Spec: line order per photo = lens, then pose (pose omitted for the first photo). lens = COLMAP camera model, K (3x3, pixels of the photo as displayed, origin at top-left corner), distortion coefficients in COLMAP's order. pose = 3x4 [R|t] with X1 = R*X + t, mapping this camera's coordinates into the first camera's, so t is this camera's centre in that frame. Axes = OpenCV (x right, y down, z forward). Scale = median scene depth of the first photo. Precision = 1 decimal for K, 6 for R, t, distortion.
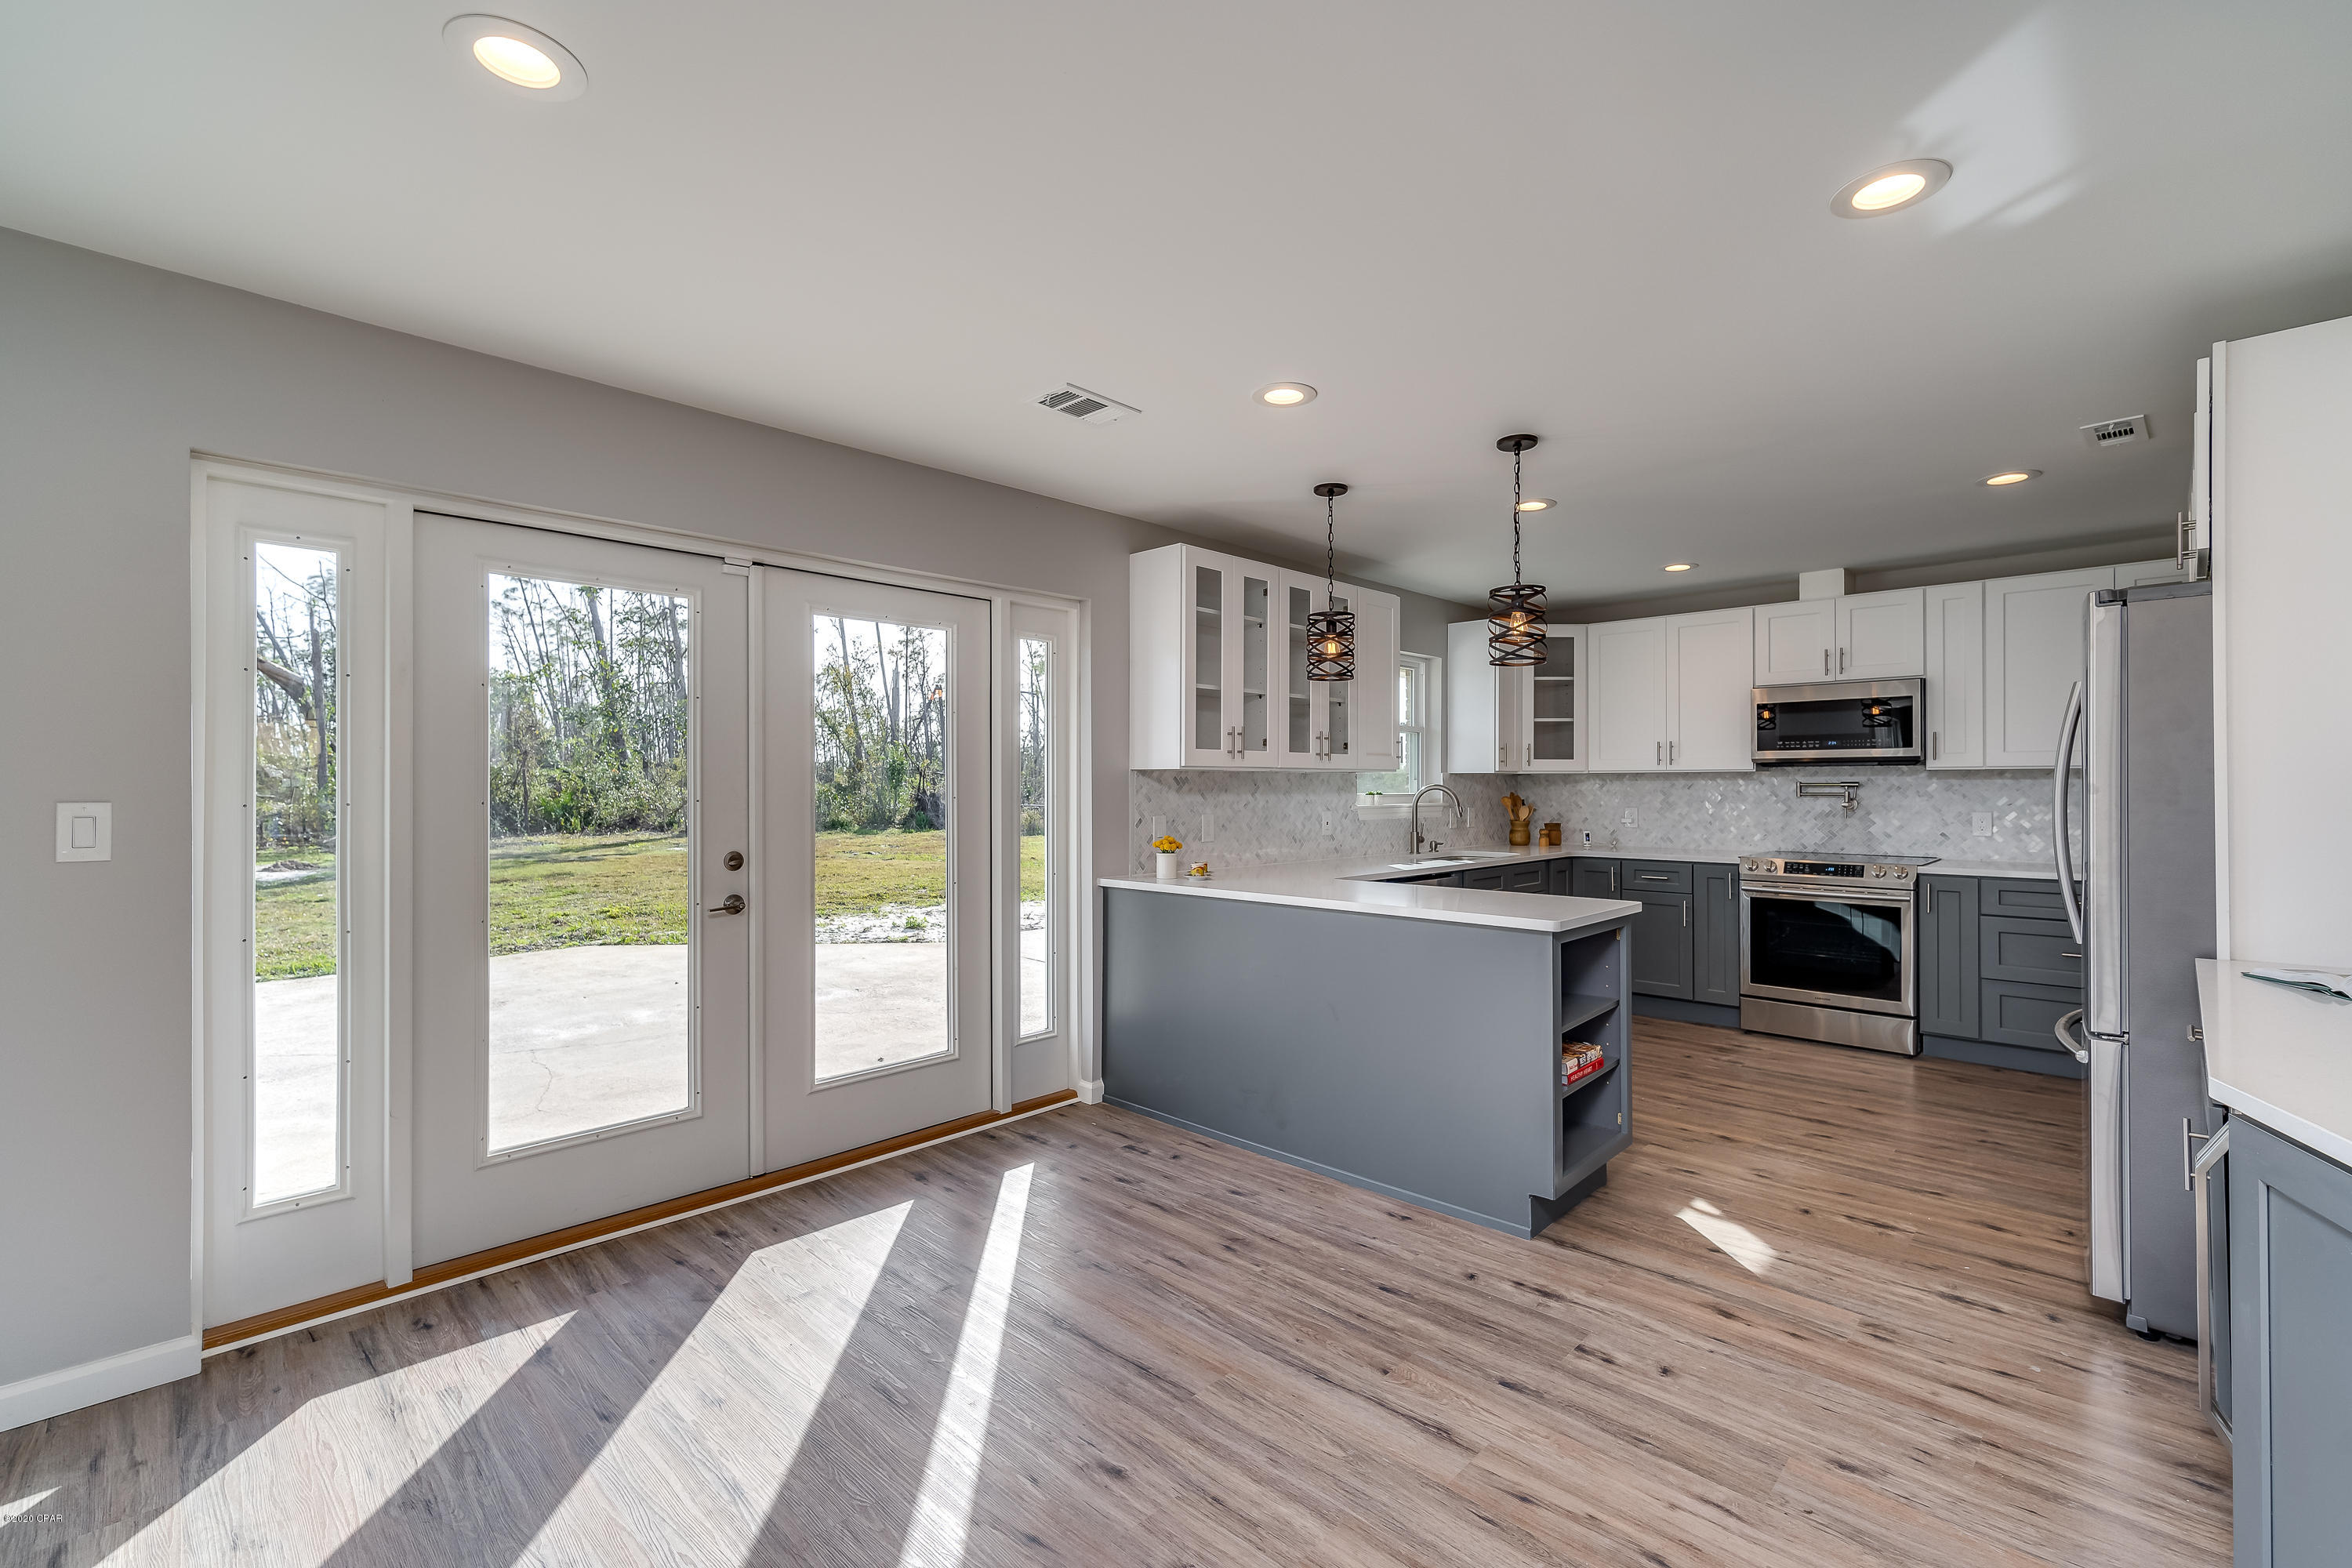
lens RADIAL K [[1014.5, 0, 1178.3], [0, 1014.5, 785.6], [0, 0, 1]] dist [0.003405, 0.000427]
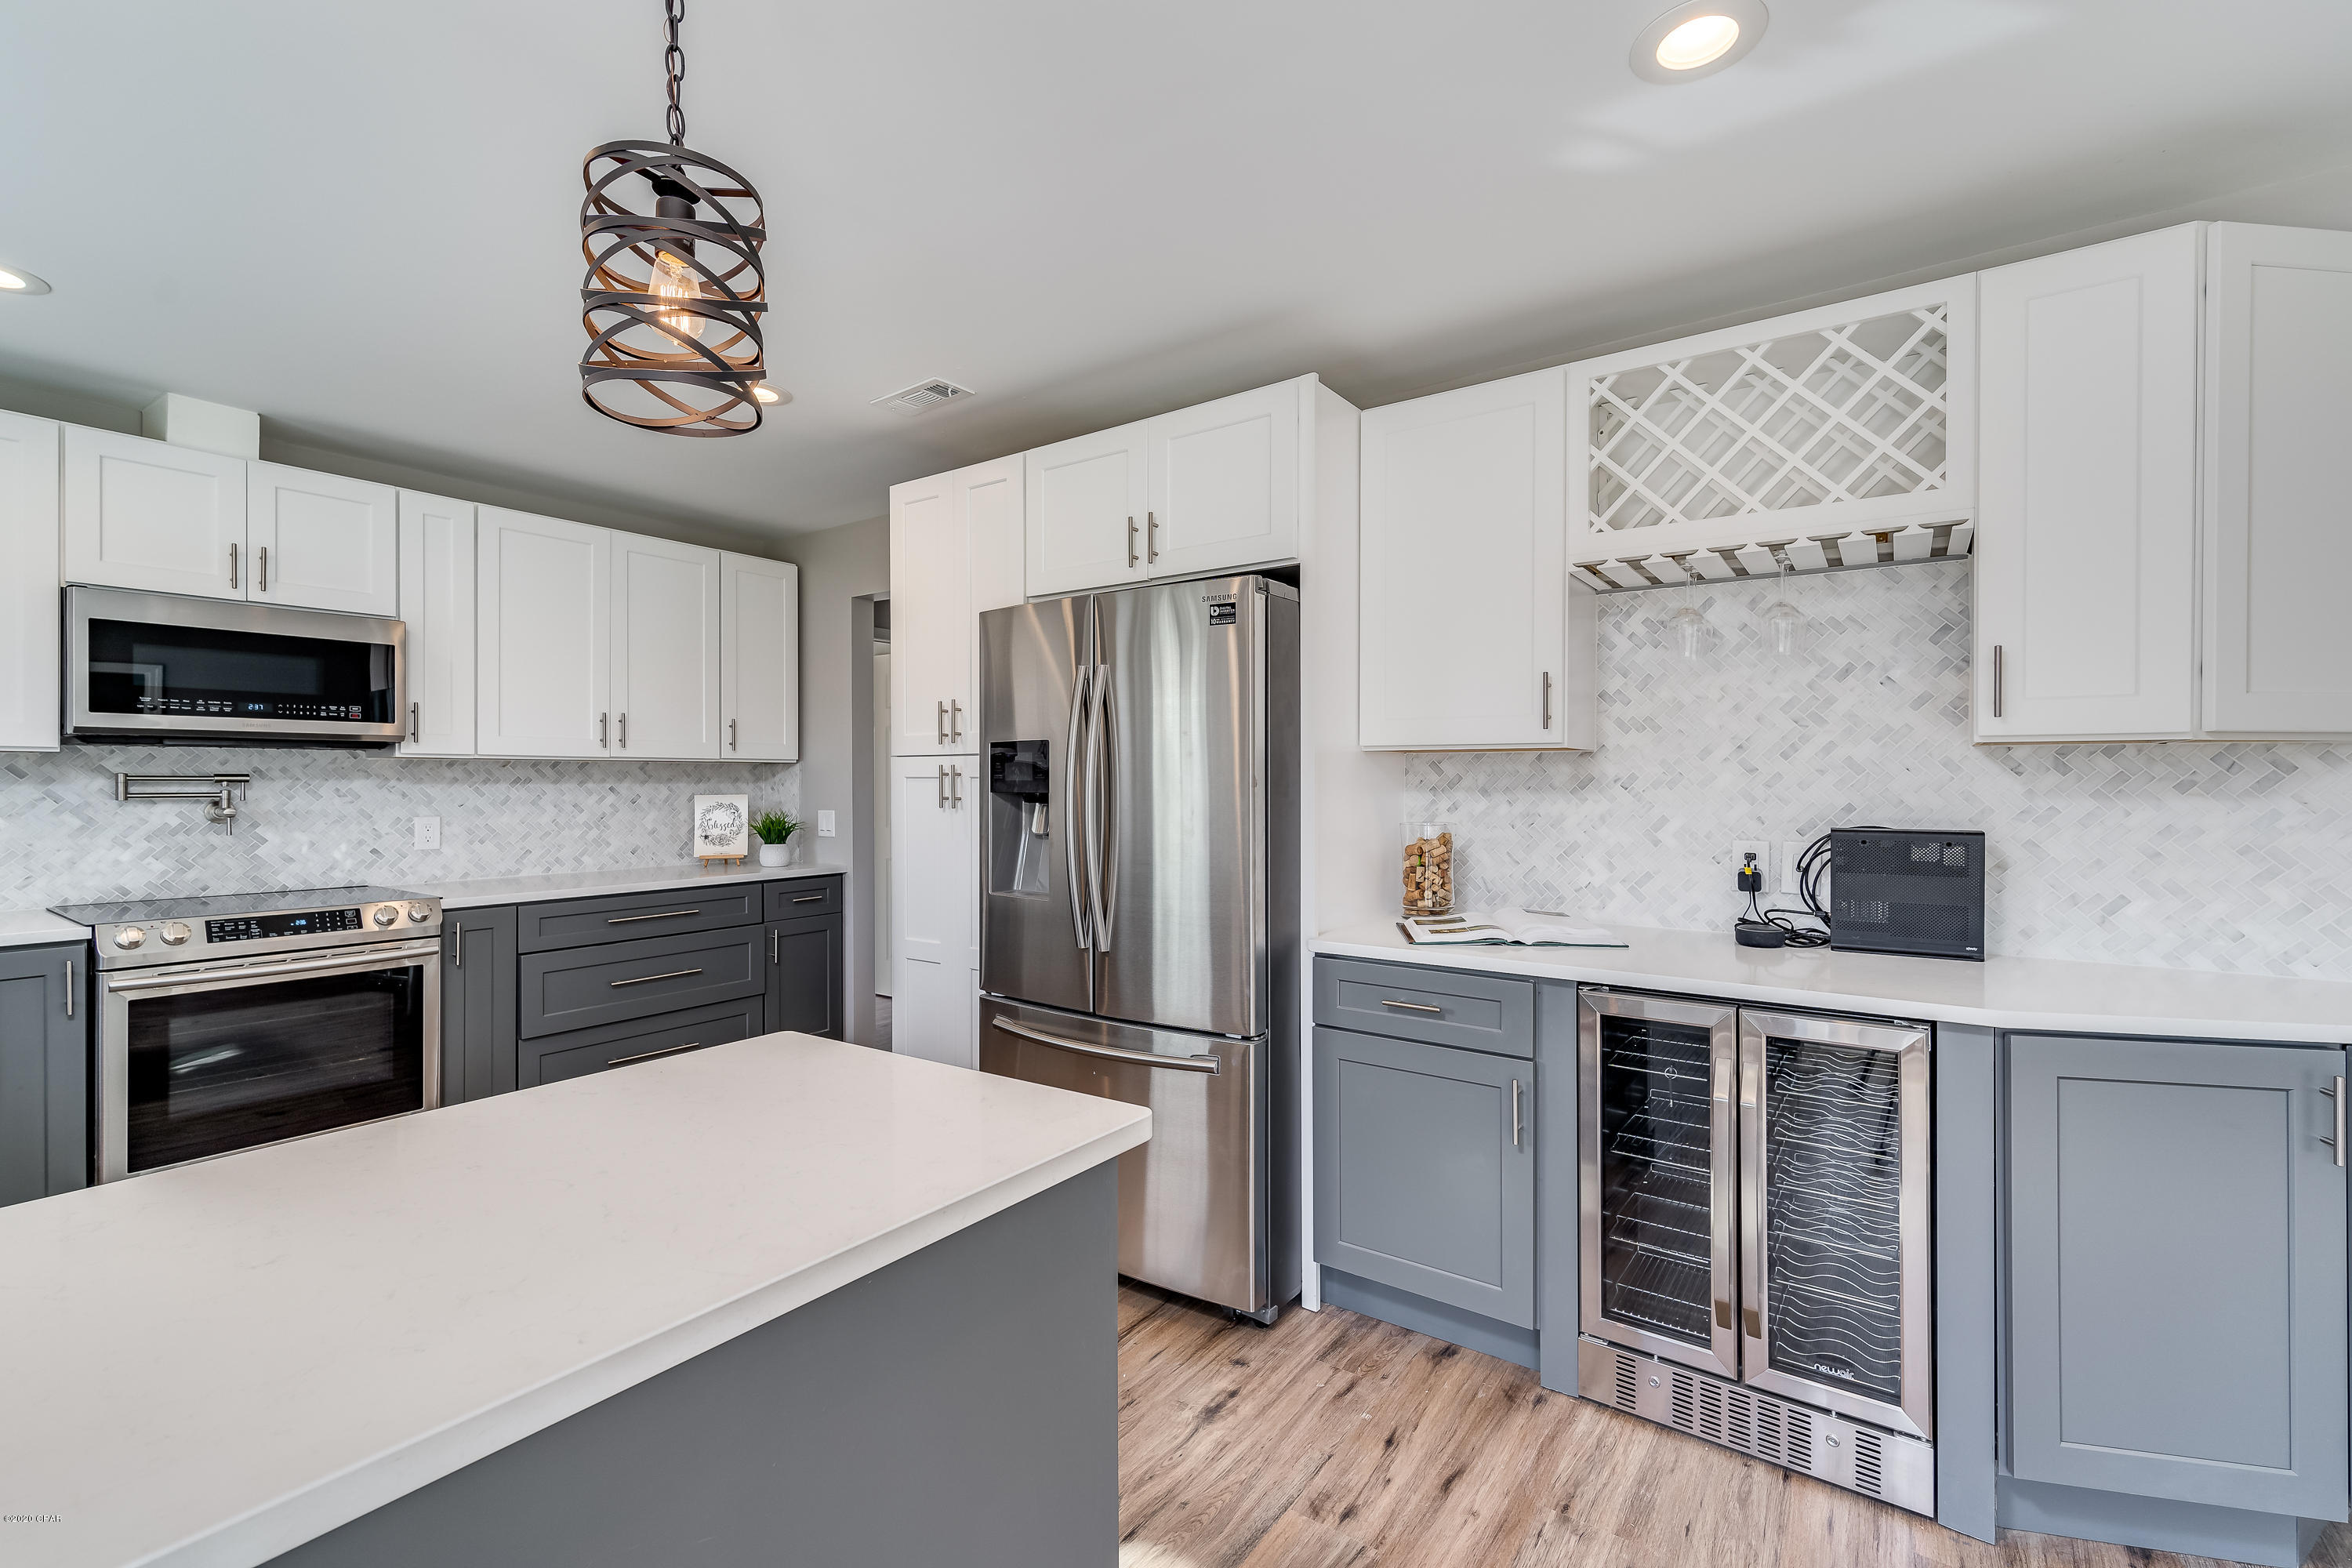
lens RADIAL K [[1014.5, 0, 1175.2], [0, 1014.5, 783.1], [0, 0, 1]] dist [0.003405, 0.000427]
pose [[-0.151757, -0.000778, 0.988418, -0.017610], [0.000529, 0.999999, 0.000868, 0.001759], [-0.988418, 0.000654, -0.151757, 0.683208]]
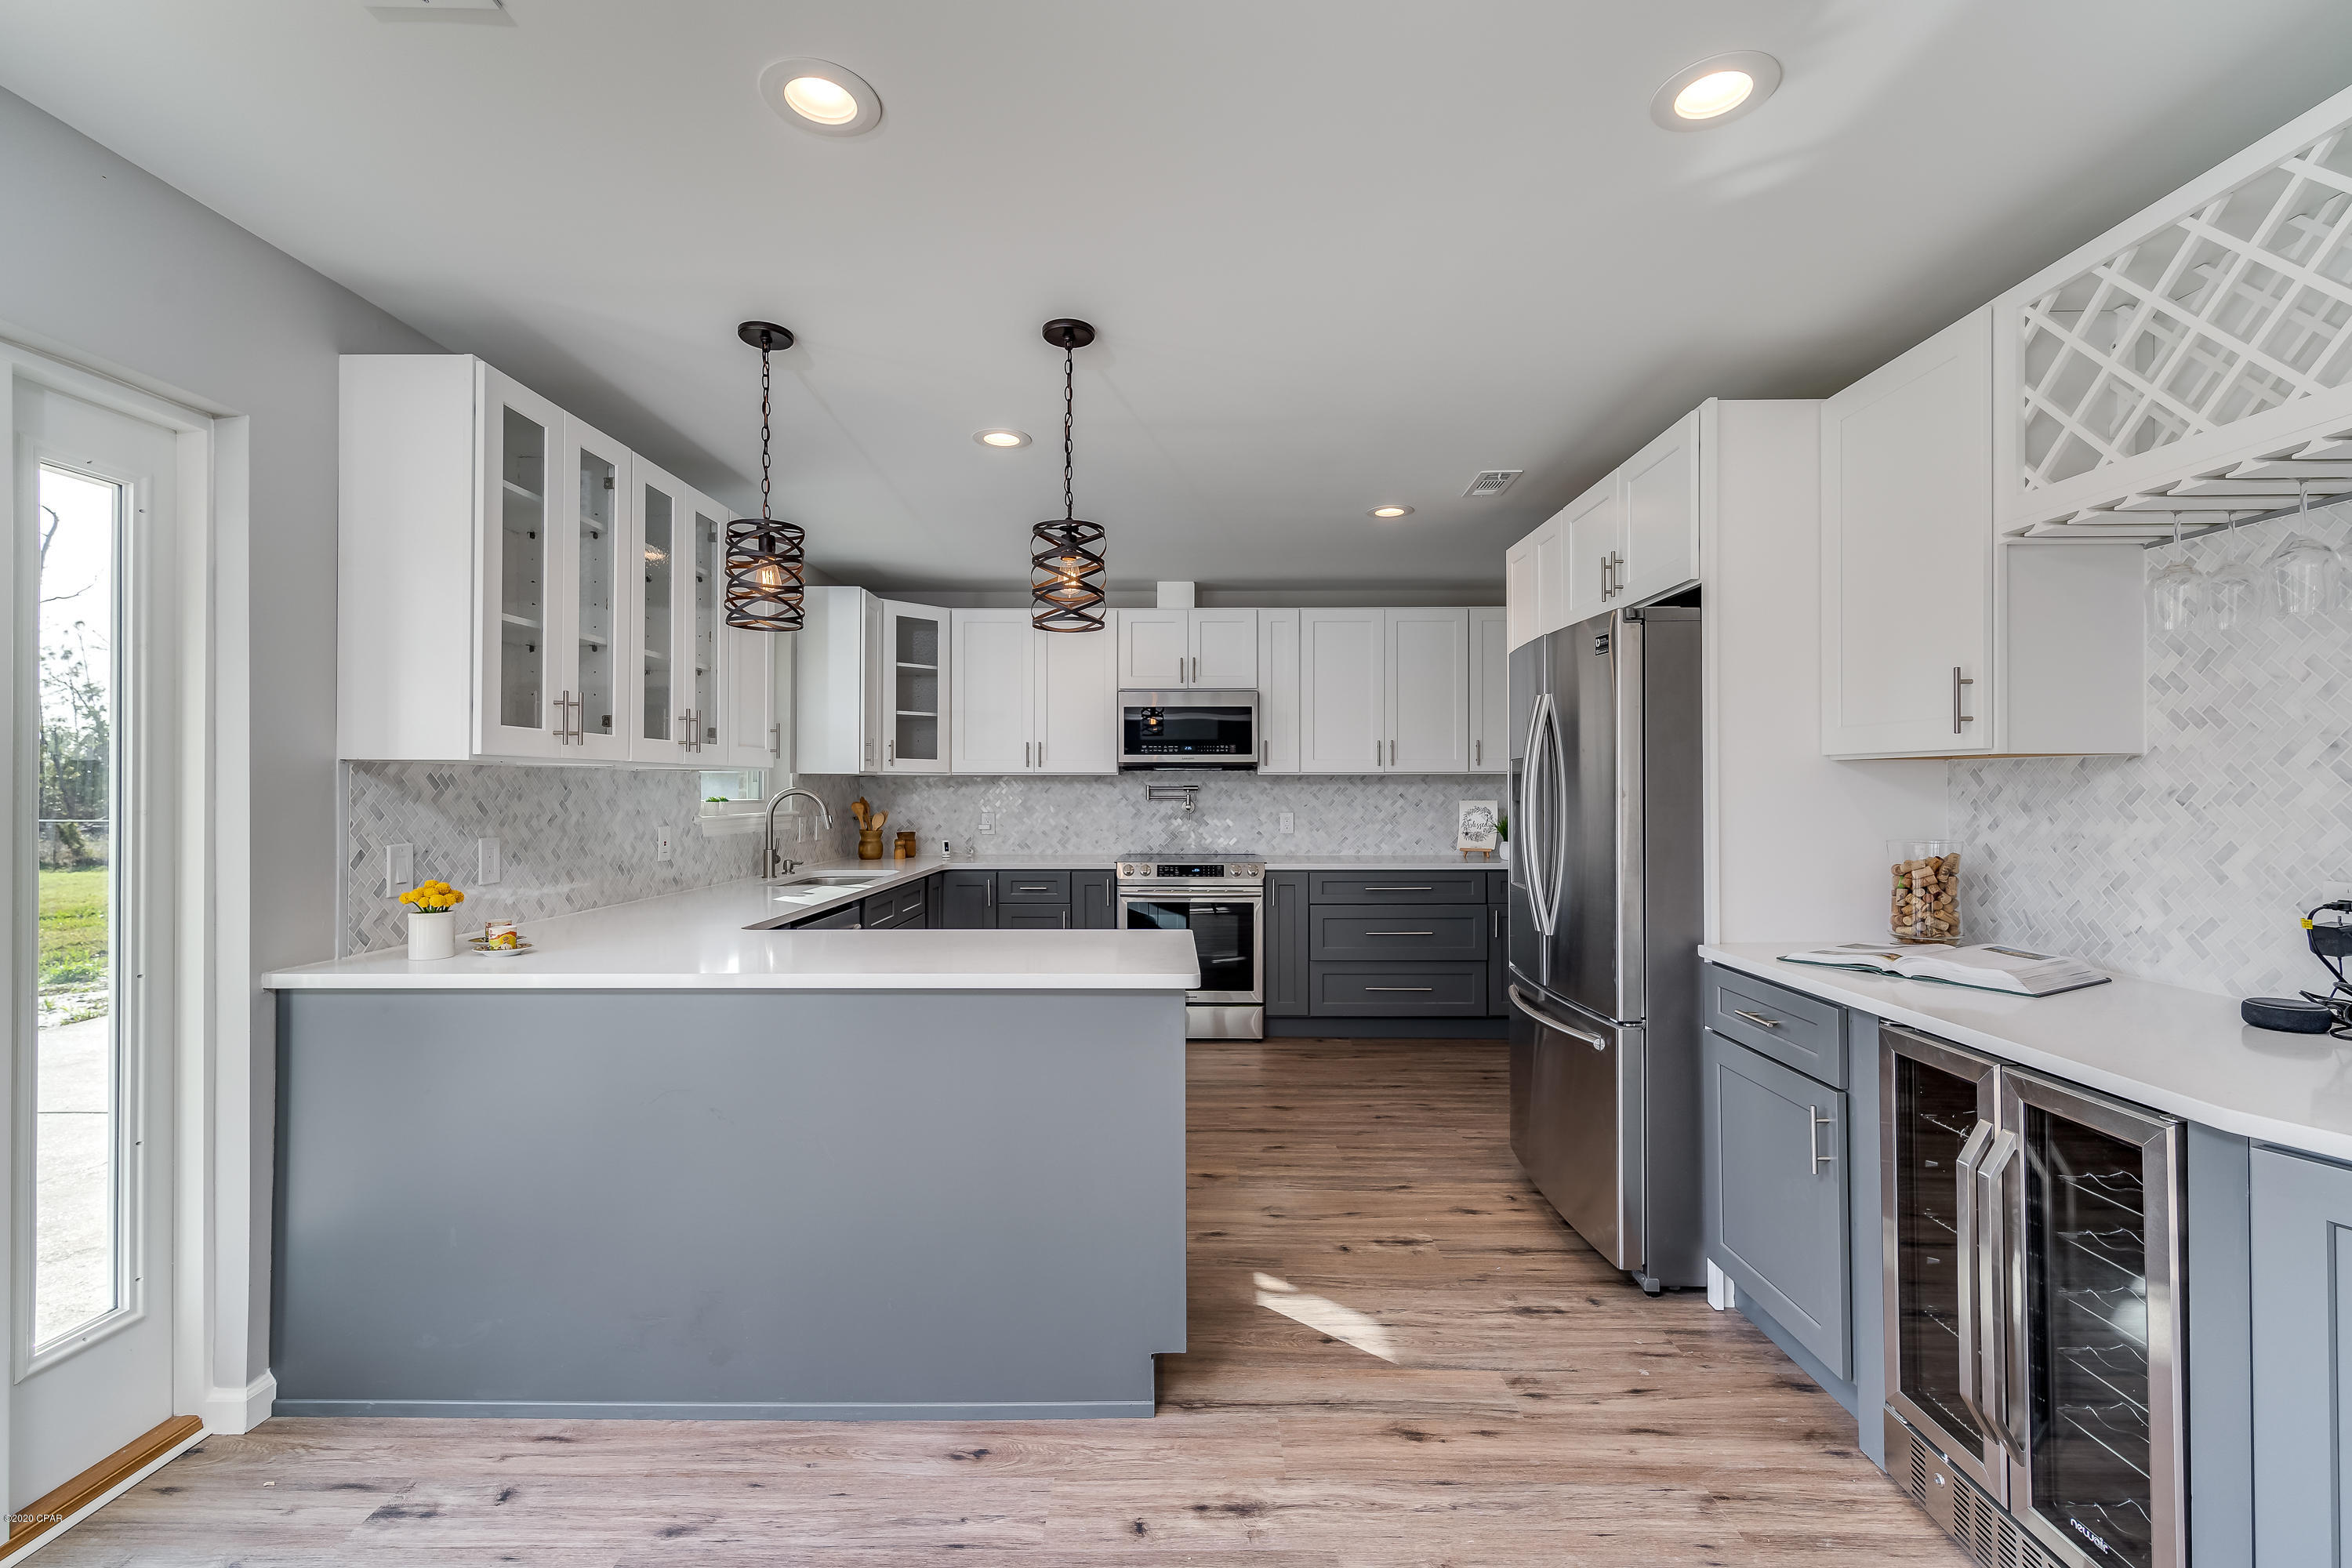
lens RADIAL K [[1014.5, 0, 1179.2], [0, 1014.5, 784.4], [0, 0, 1]] dist [0.003405, 0.000427]
pose [[0.723861, 0.003074, 0.689939, -0.094979], [-0.000559, 0.999992, -0.003869, -0.001051], [-0.689946, 0.002415, 0.723857, 0.308377]]
